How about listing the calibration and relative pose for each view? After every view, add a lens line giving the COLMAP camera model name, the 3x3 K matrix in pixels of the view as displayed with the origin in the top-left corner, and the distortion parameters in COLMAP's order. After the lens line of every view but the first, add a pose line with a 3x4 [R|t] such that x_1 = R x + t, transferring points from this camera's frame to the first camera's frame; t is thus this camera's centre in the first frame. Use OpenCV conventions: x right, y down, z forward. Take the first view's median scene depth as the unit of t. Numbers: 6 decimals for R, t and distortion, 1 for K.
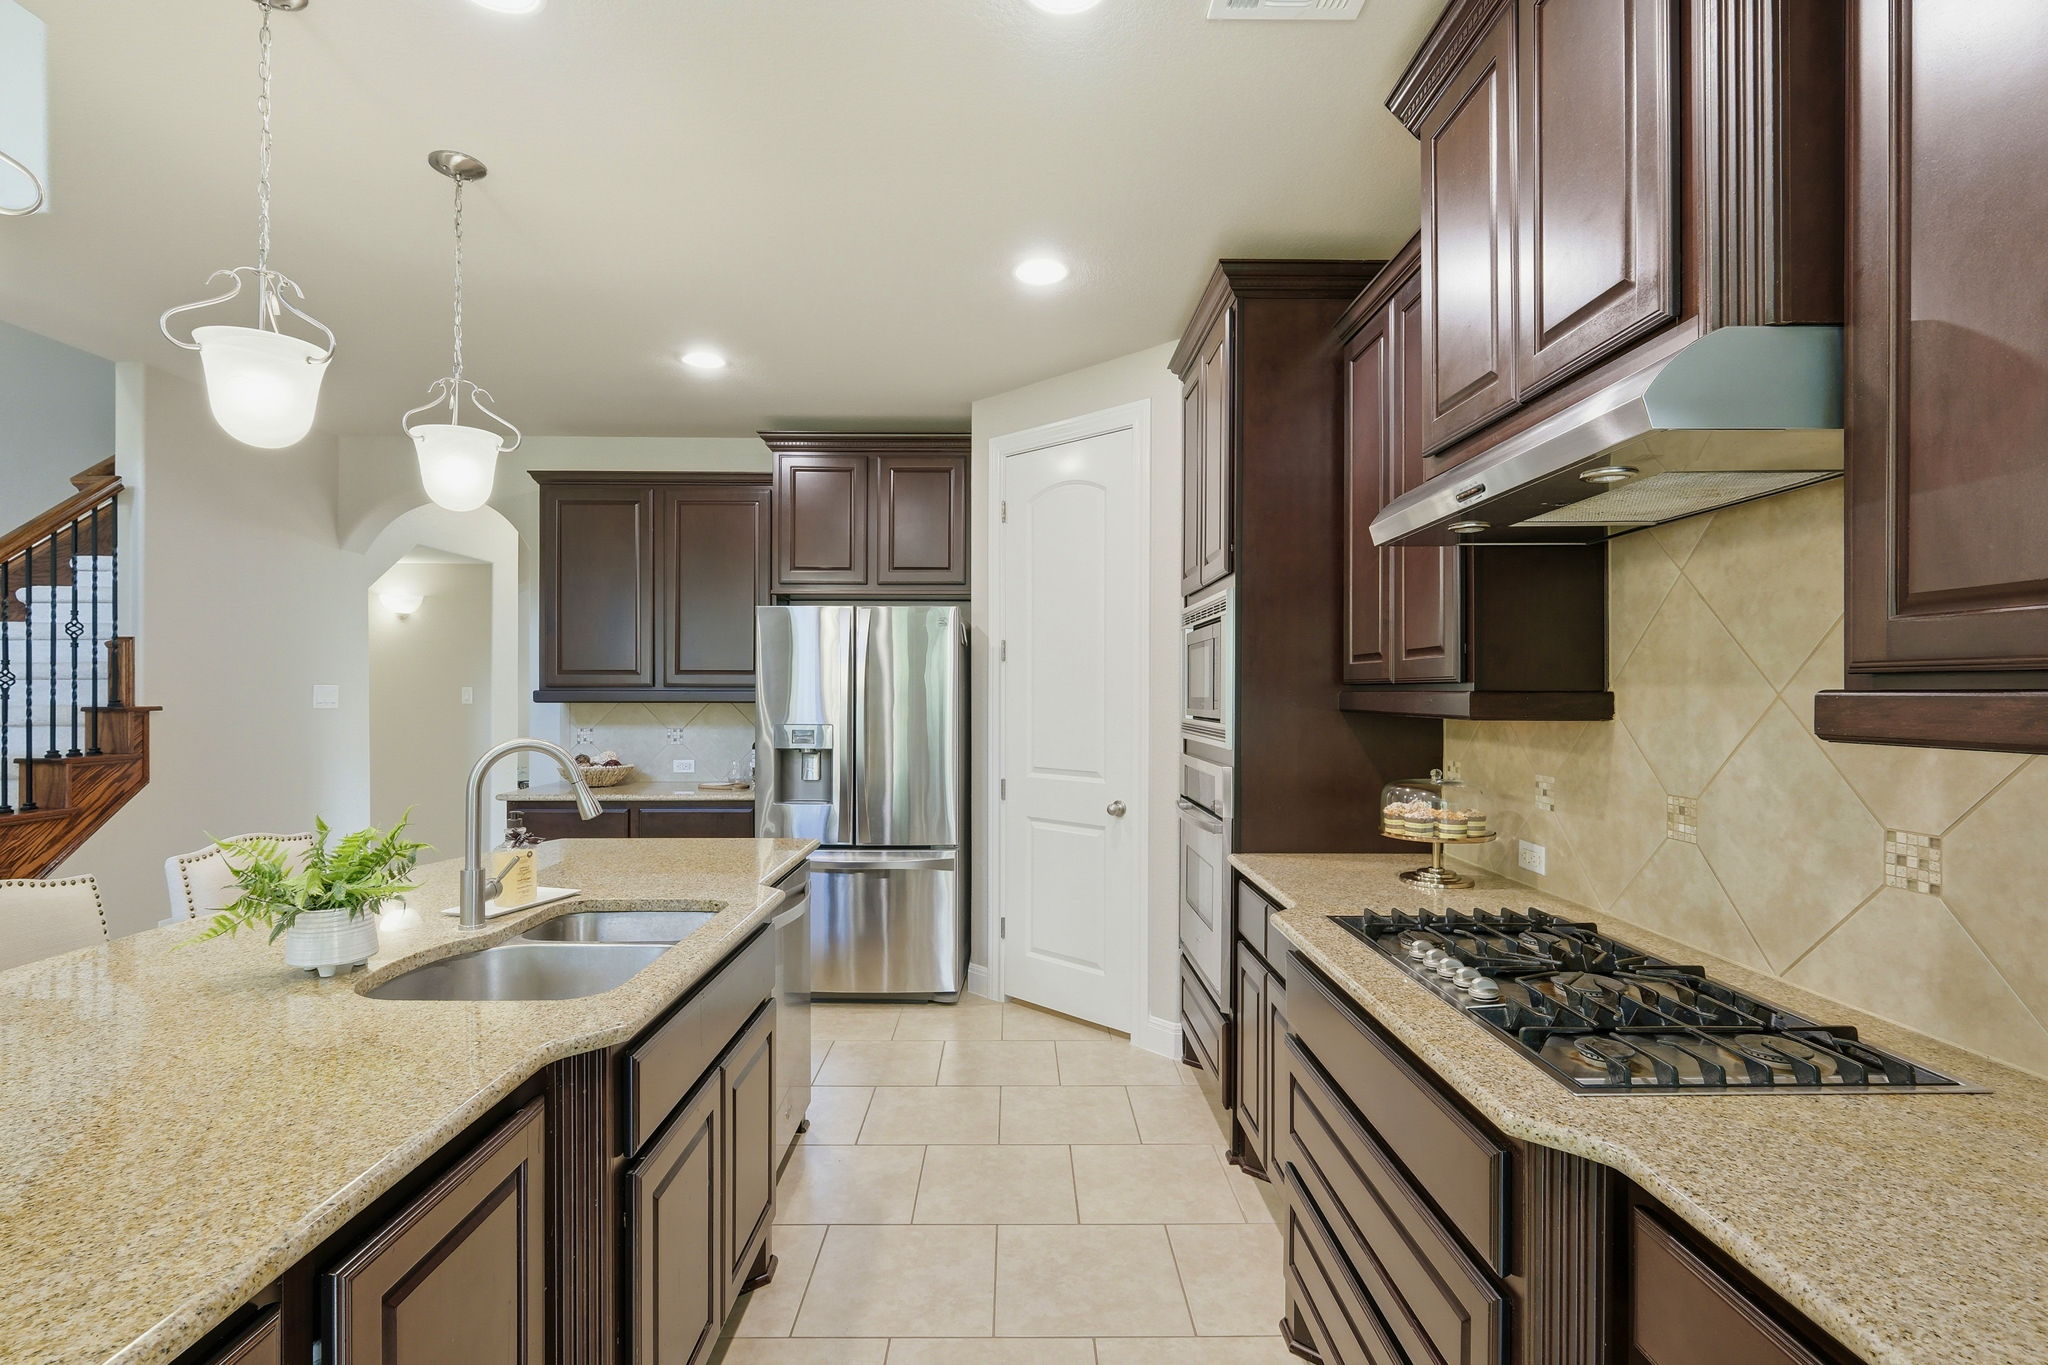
lens RADIAL K [[961.4, 0, 1018.2], [0, 961.4, 688.7], [0, 0, 1]] dist [-0.002233, -0.000198]
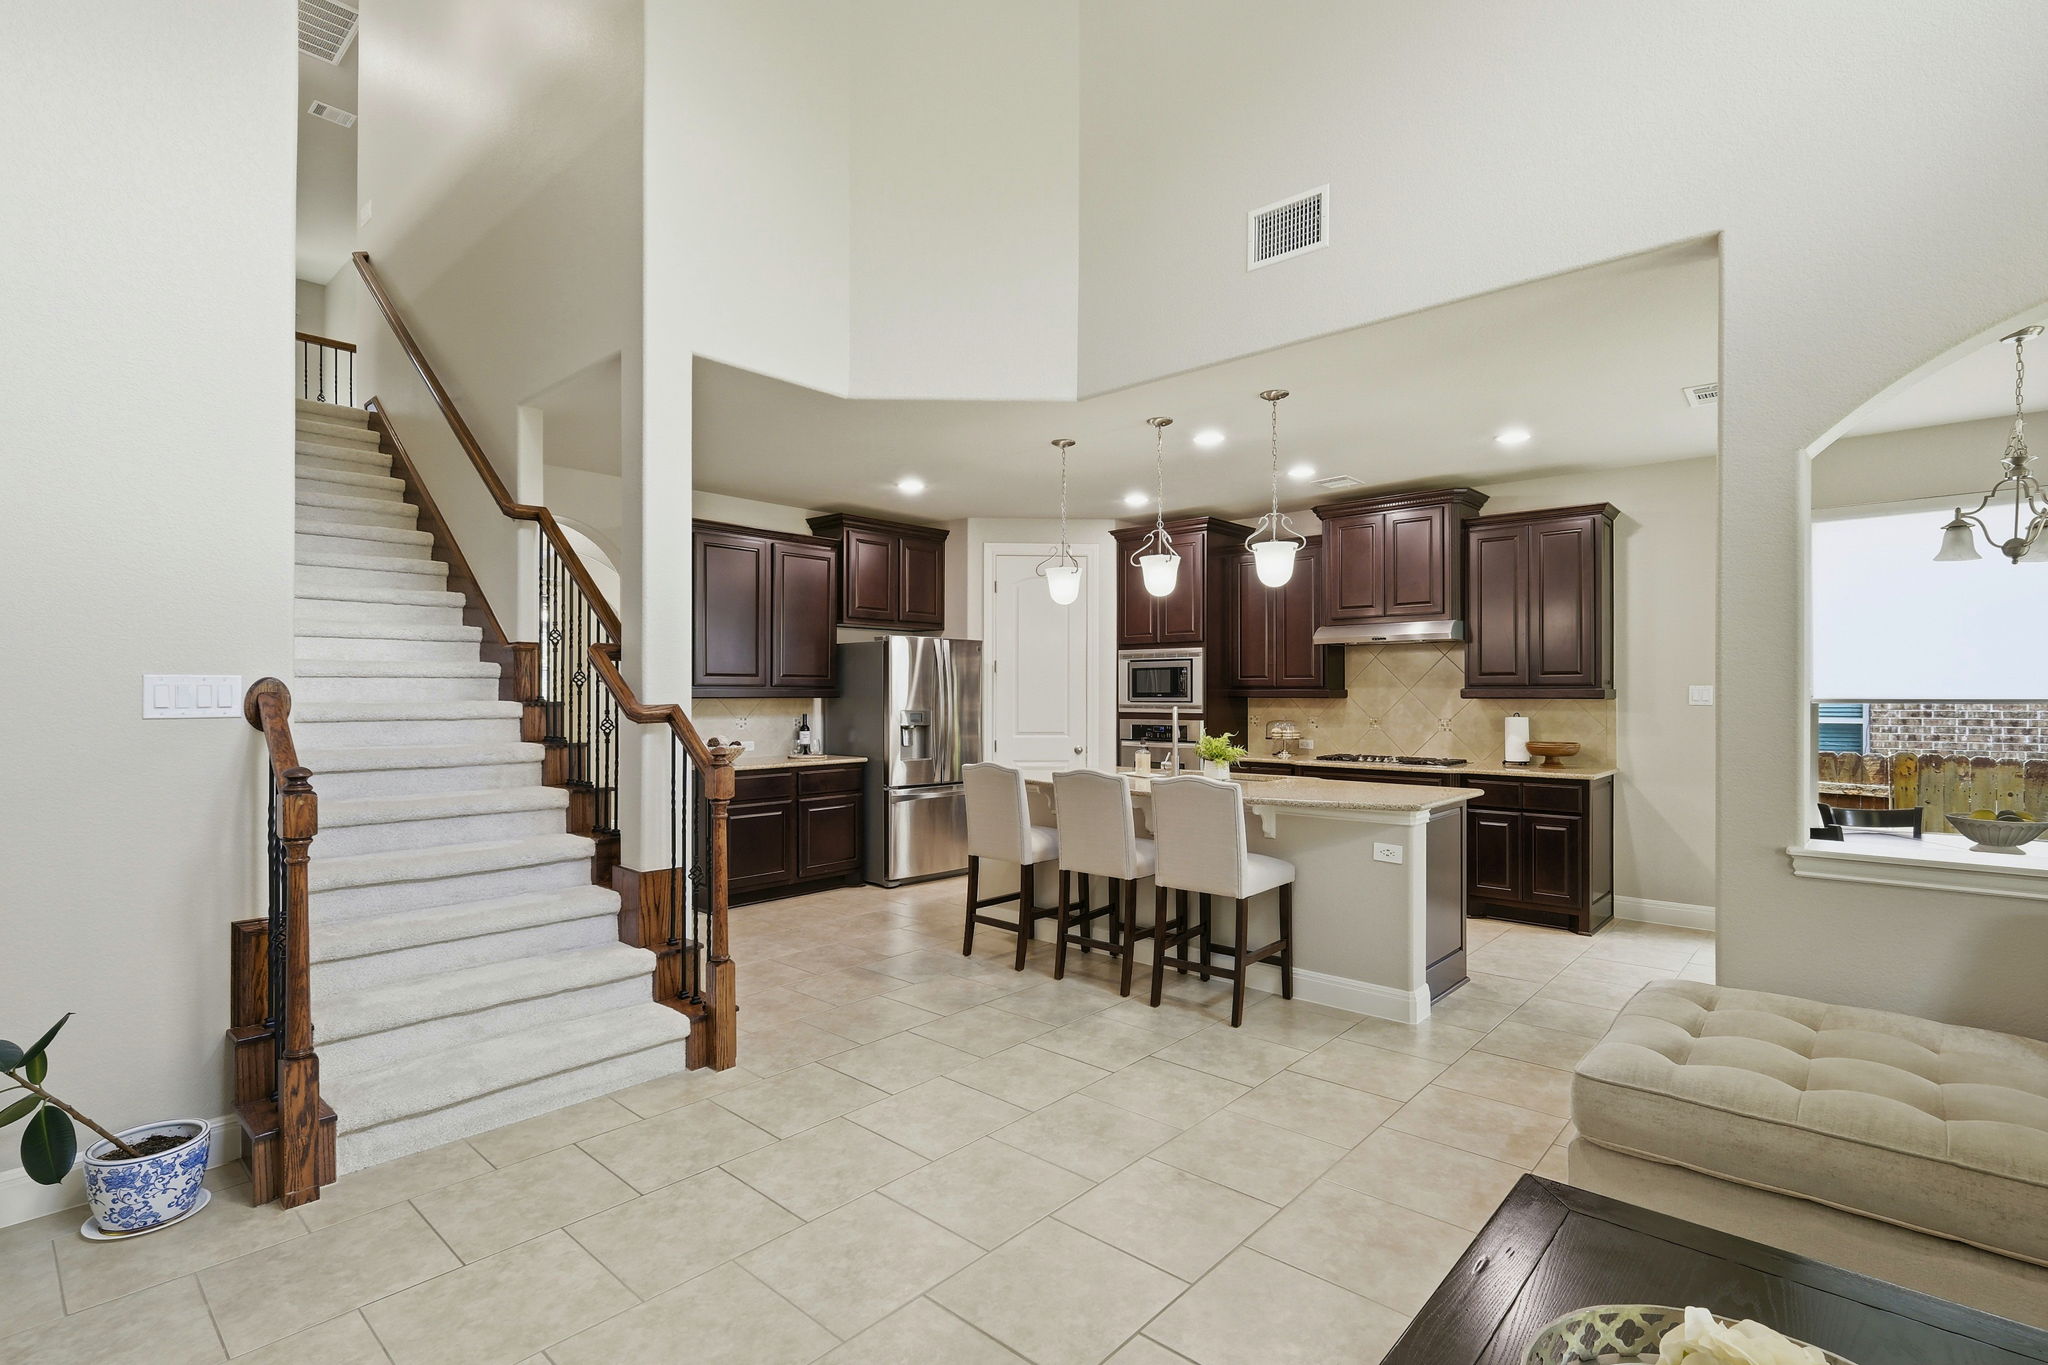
lens RADIAL K [[961.4, 0, 1018.2], [0, 961.4, 688.7], [0, 0, 1]] dist [-0.002233, -0.000198]
pose [[0.682465, 0.002627, 0.730914, -1.359665], [-0.001159, 0.999996, -0.002512, 0.005182], [-0.730918, 0.000867, 0.682465, -0.239687]]
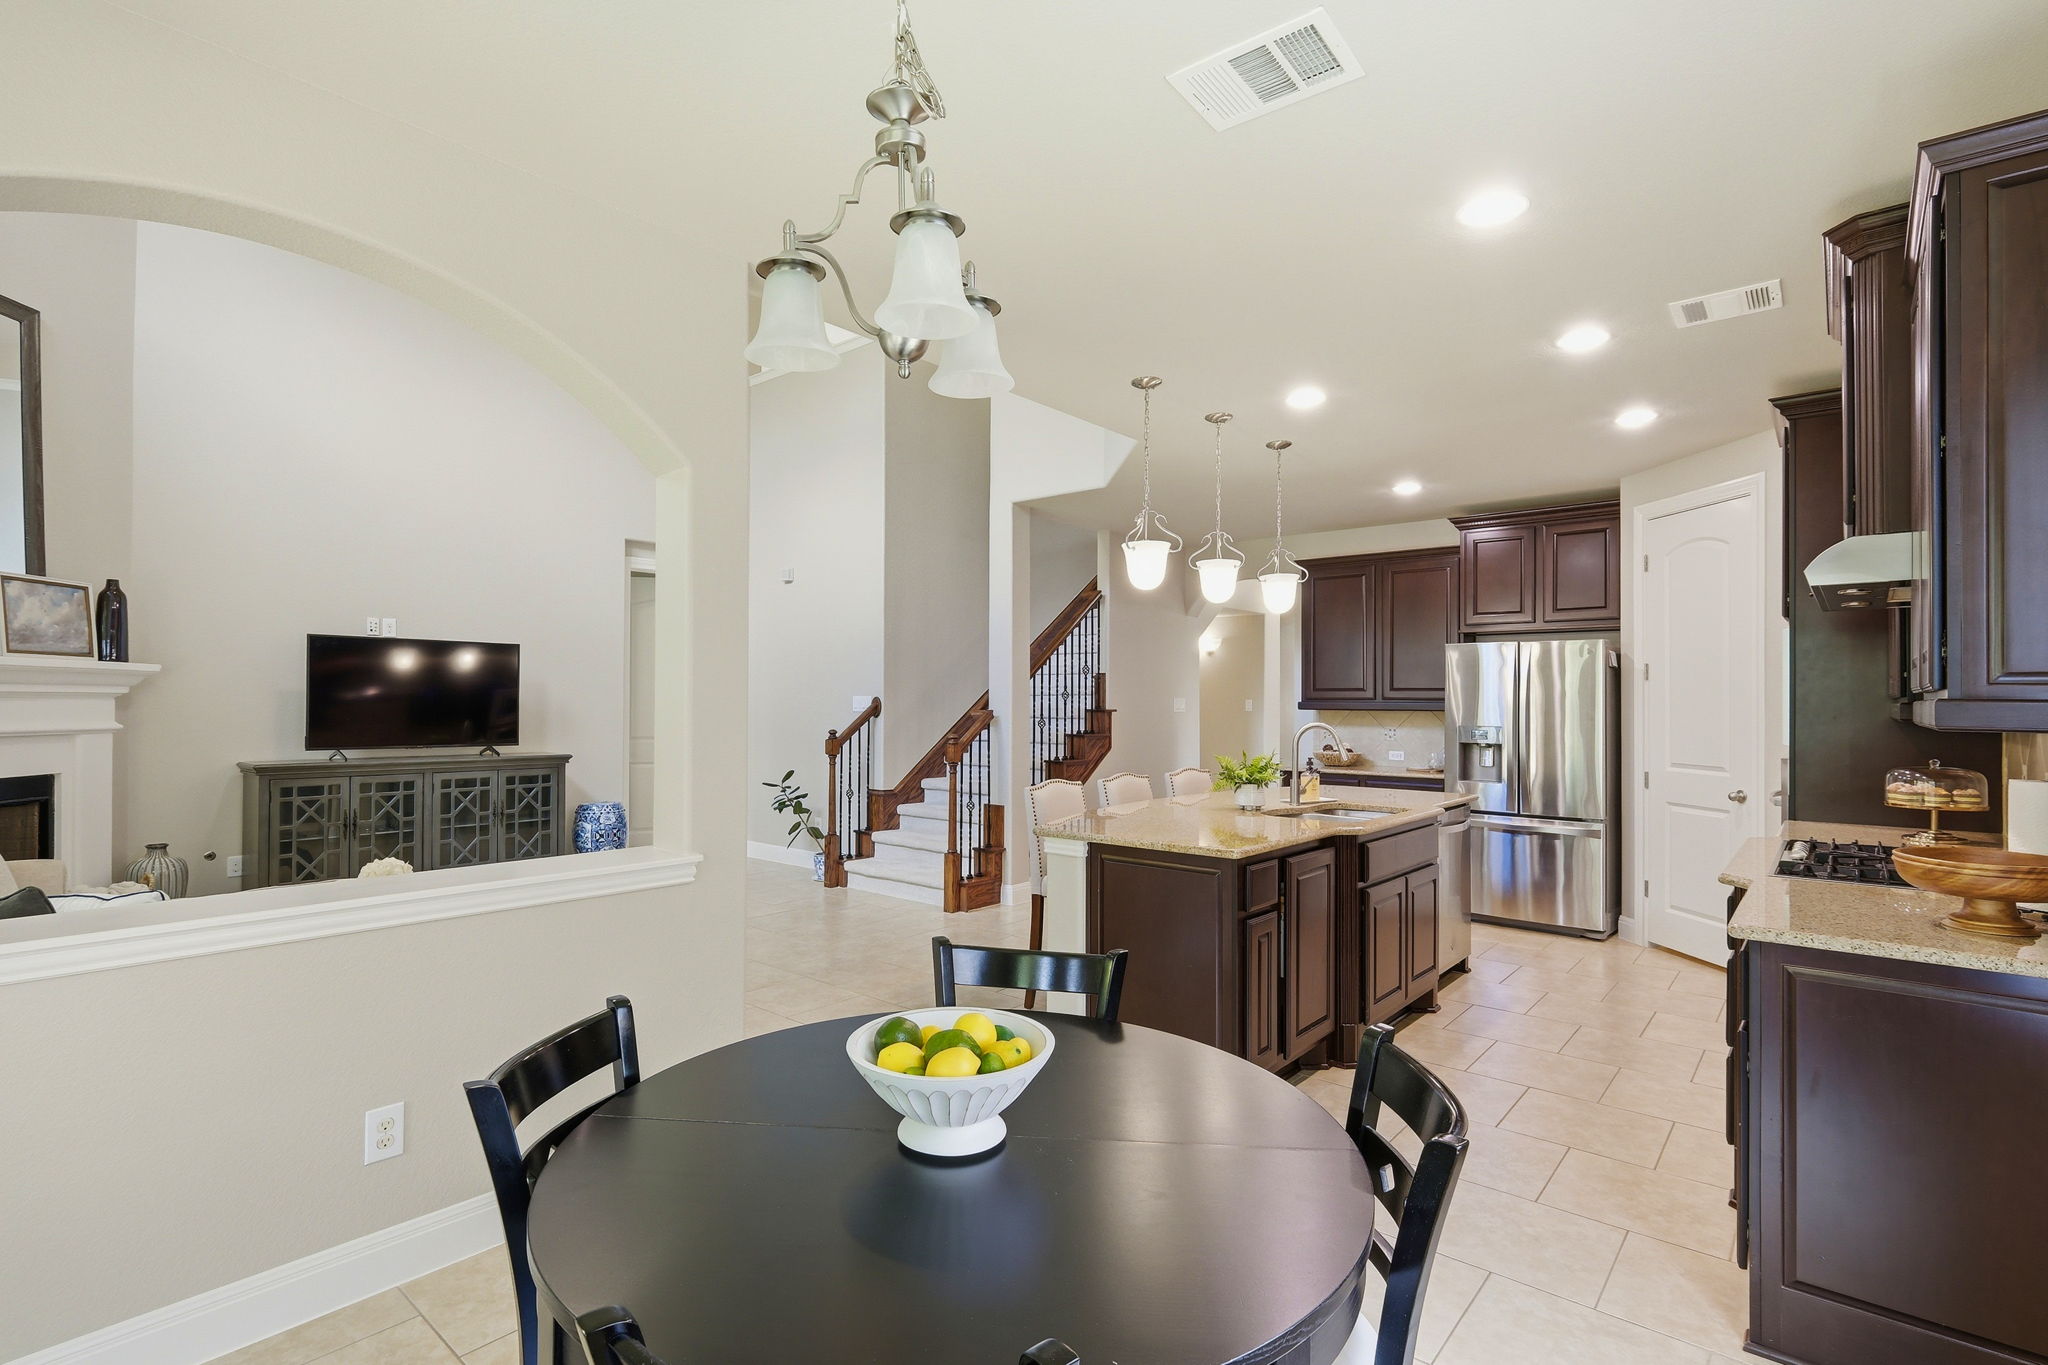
lens RADIAL K [[961.4, 0, 1018.2], [0, 961.4, 688.7], [0, 0, 1]] dist [-0.002233, -0.000198]
pose [[0.752770, -0.005654, -0.658260, 0.212400], [-0.003140, 0.999921, -0.012179, 0.001231], [0.658276, 0.011235, 0.752693, -0.557155]]
